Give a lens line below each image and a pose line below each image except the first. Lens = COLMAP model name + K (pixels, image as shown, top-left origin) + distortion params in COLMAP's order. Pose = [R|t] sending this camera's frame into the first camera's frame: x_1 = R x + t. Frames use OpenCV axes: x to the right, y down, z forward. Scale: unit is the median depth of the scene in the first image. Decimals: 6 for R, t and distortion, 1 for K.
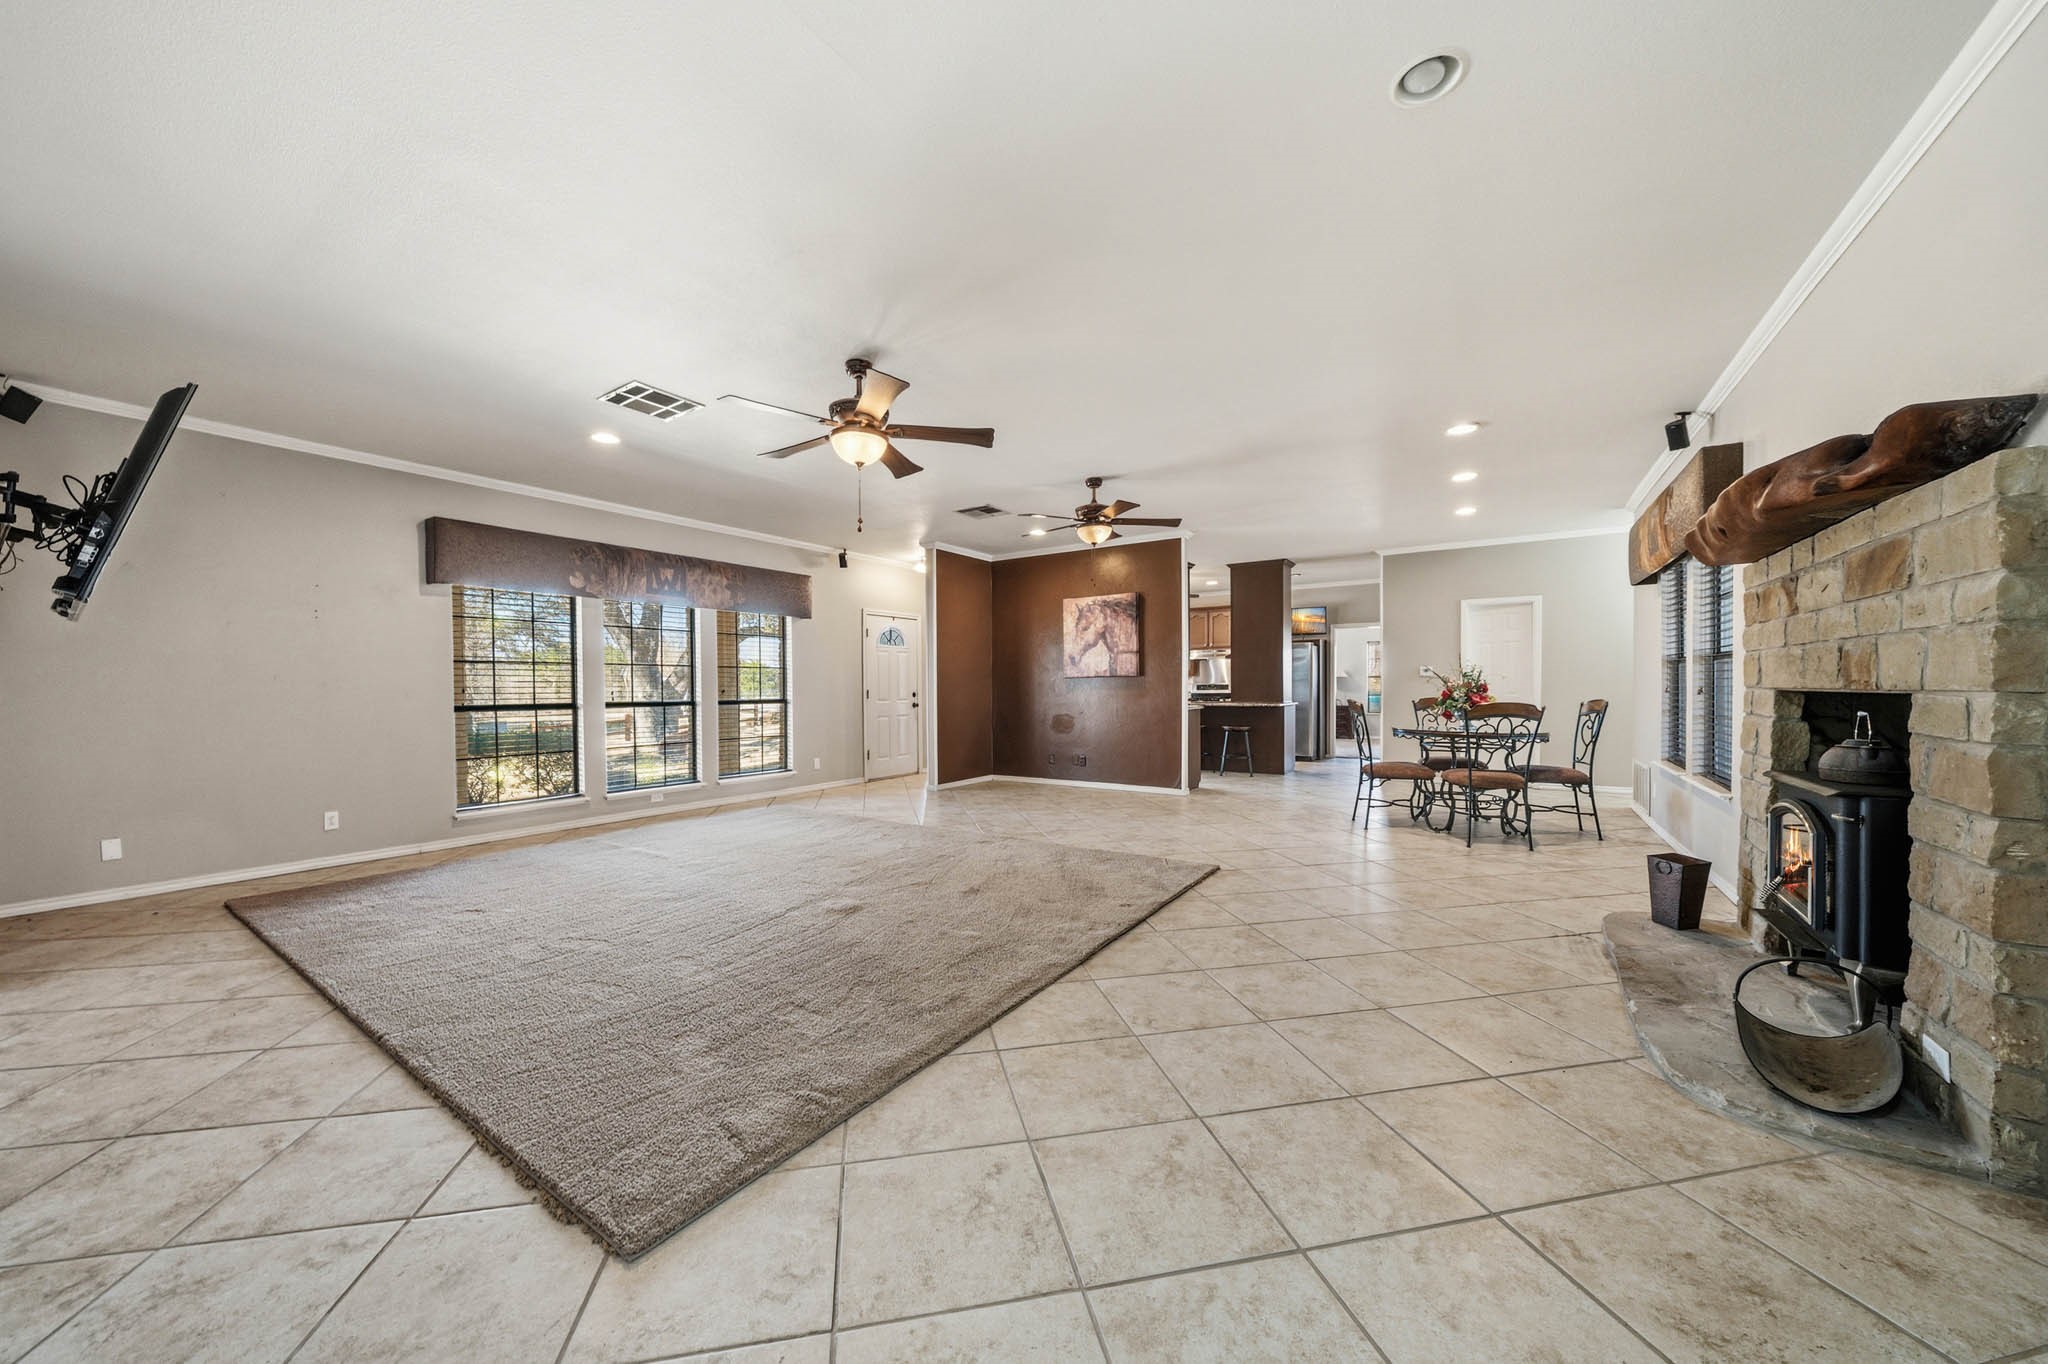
lens RADIAL K [[715.7, 0, 1024.0], [0, 715.7, 682.0], [0, 0, 1]] dist [0.000039, -0.000046]
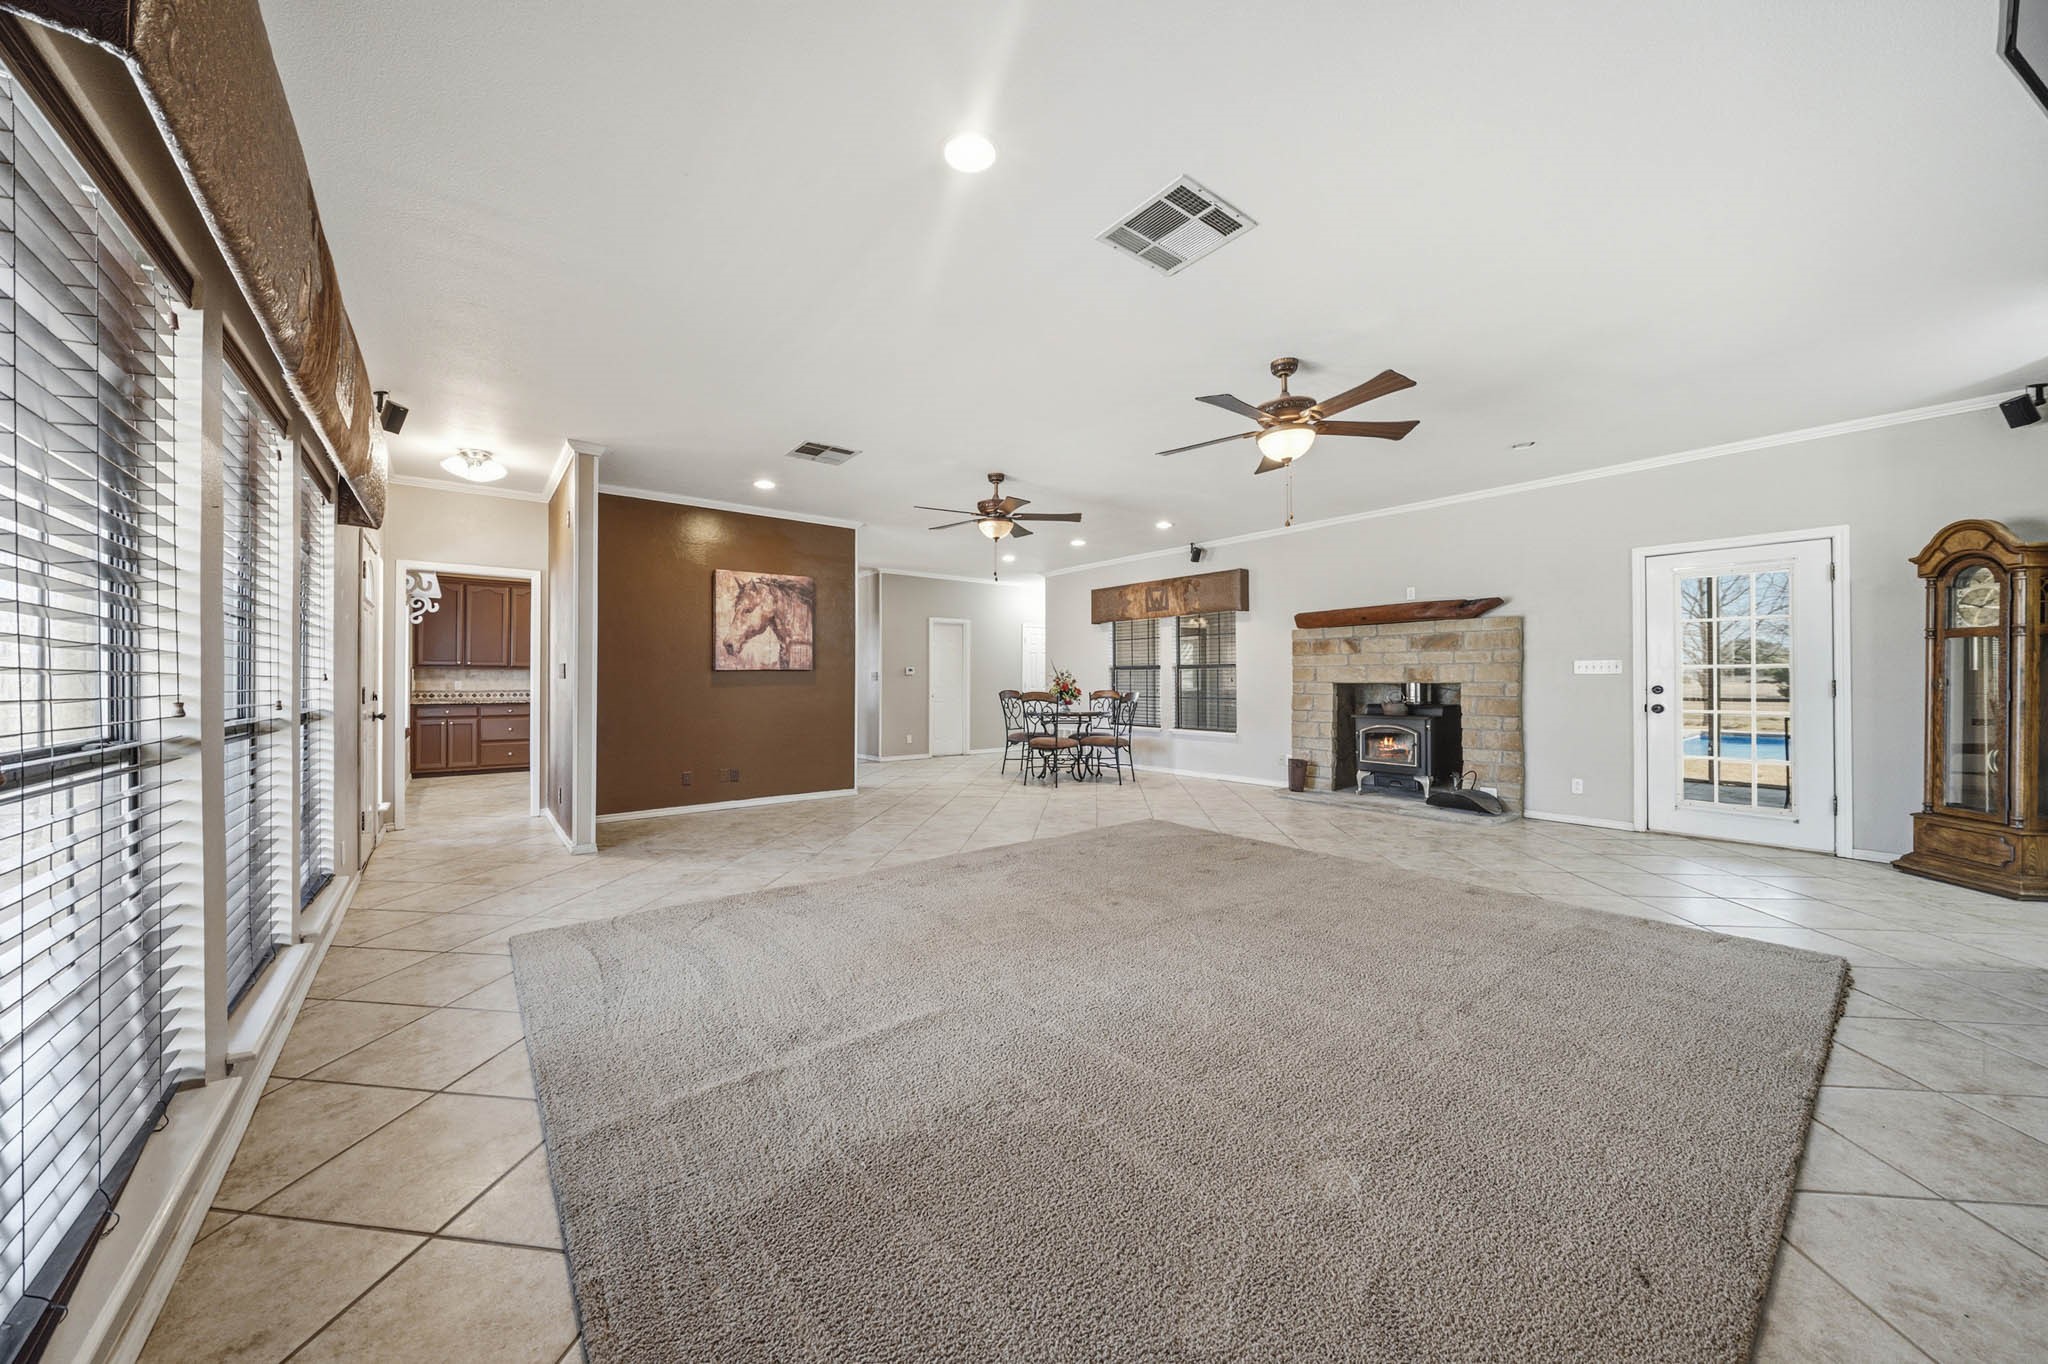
lens RADIAL K [[693.6, 0, 992.5], [0, 693.6, 676.0], [0, 0, 1]] dist [-0.014049, 0.000055]
pose [[0.323692, 0.006485, 0.946140, -0.582029], [-0.006933, 0.999966, -0.004482, 0.001725], [-0.946137, -0.005108, 0.323726, 0.492852]]
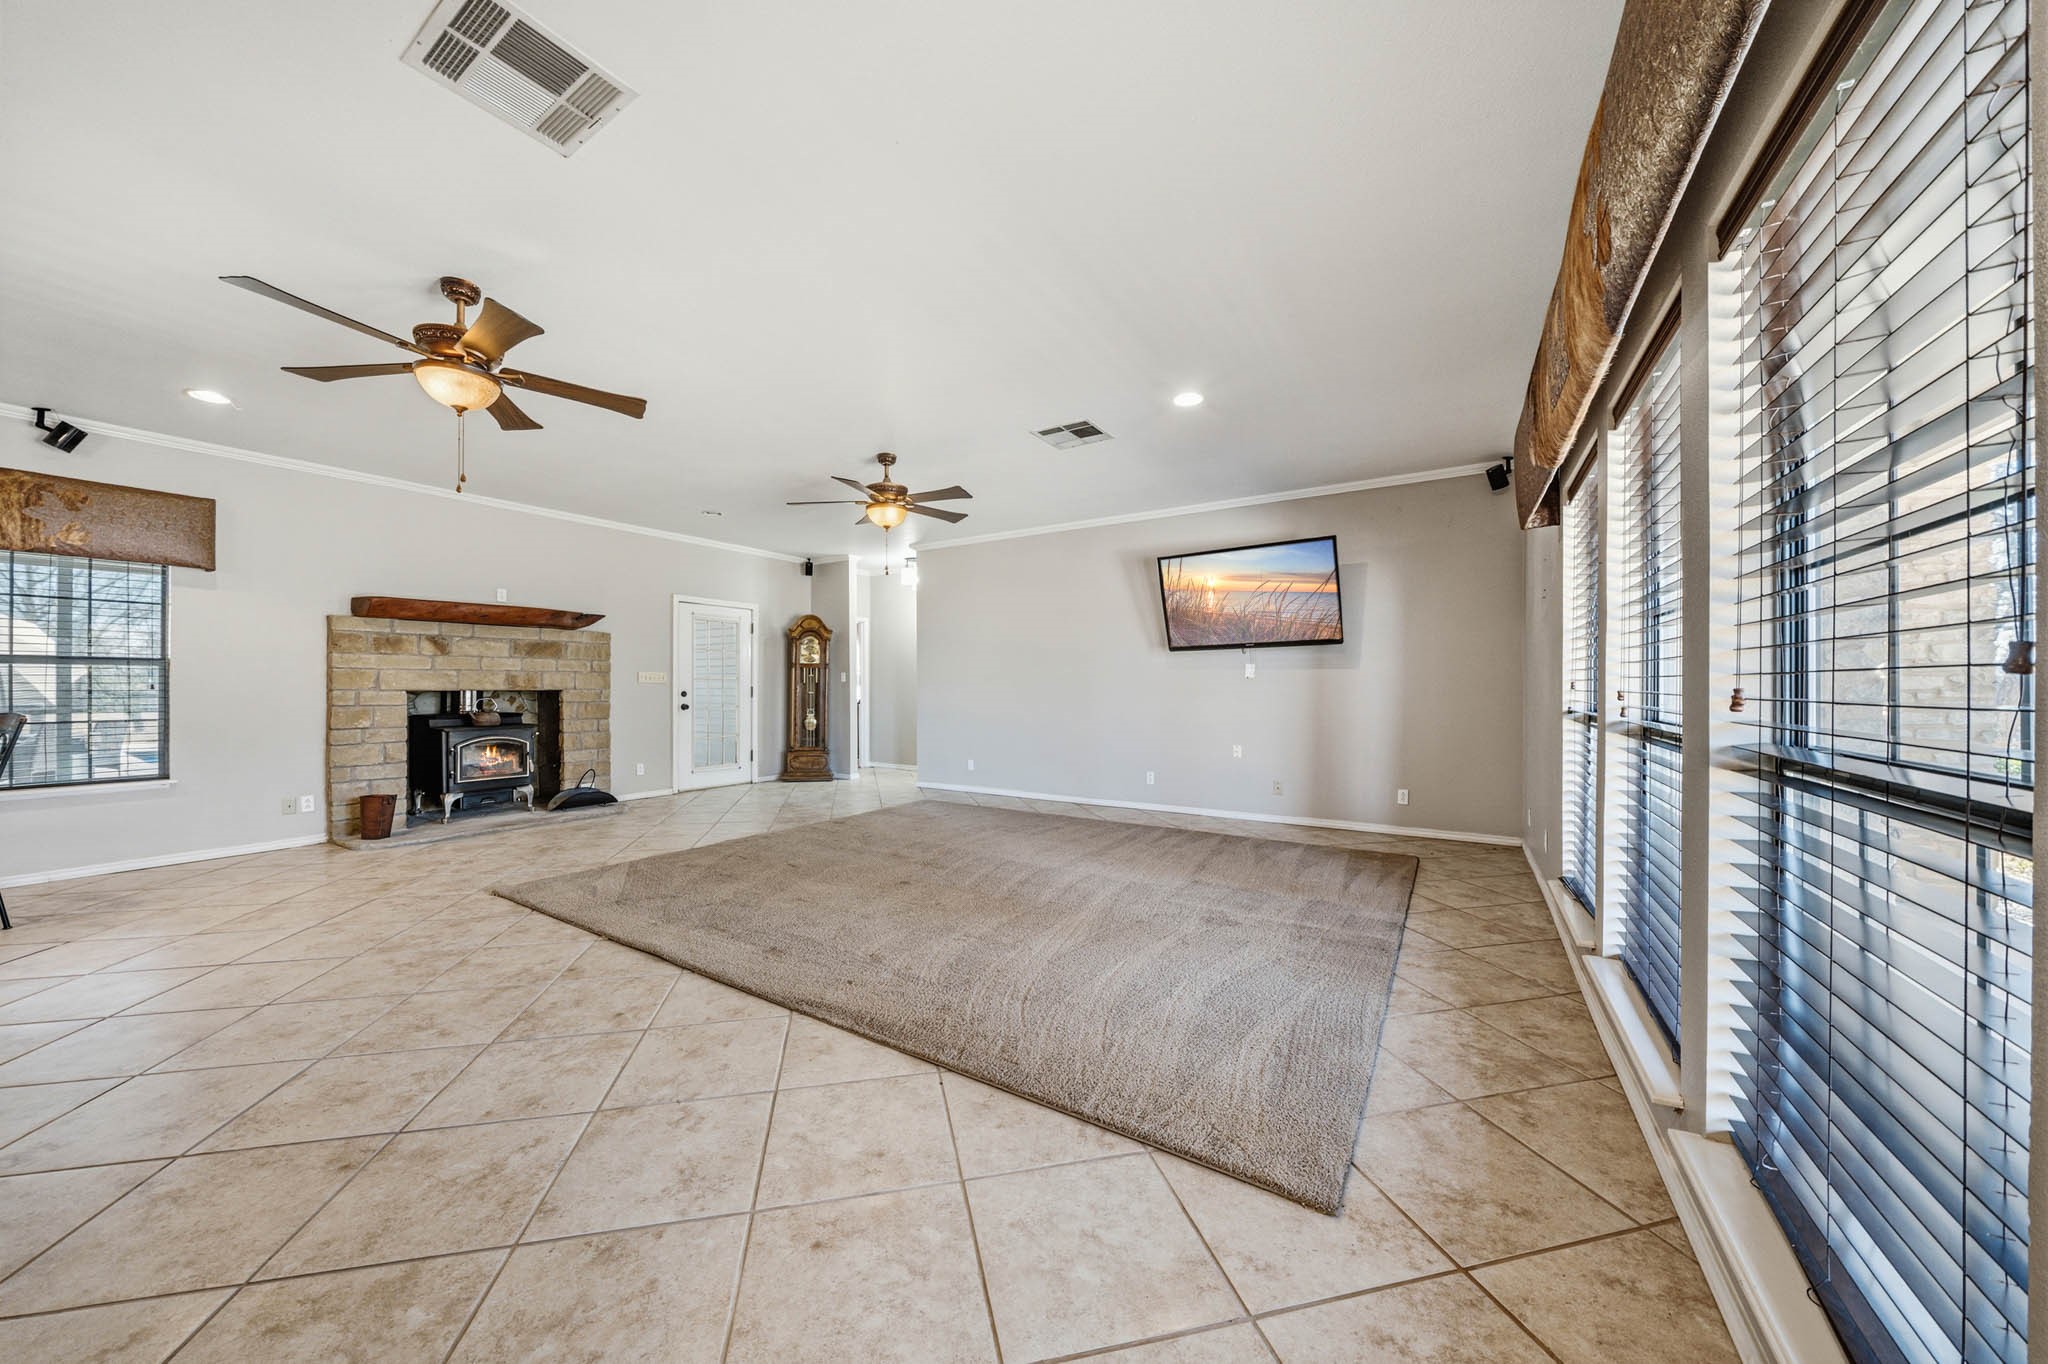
lens RADIAL K [[690.3, 0, 1016.2], [0, 690.3, 687.1], [0, 0, 1]] dist [-0.001578, -0.000240]
pose [[-0.999890, -0.000430, -0.014845, -0.230150], [-0.000321, 0.999973, -0.007342, 0.004857], [0.014848, -0.007336, -0.999863, 1.036130]]
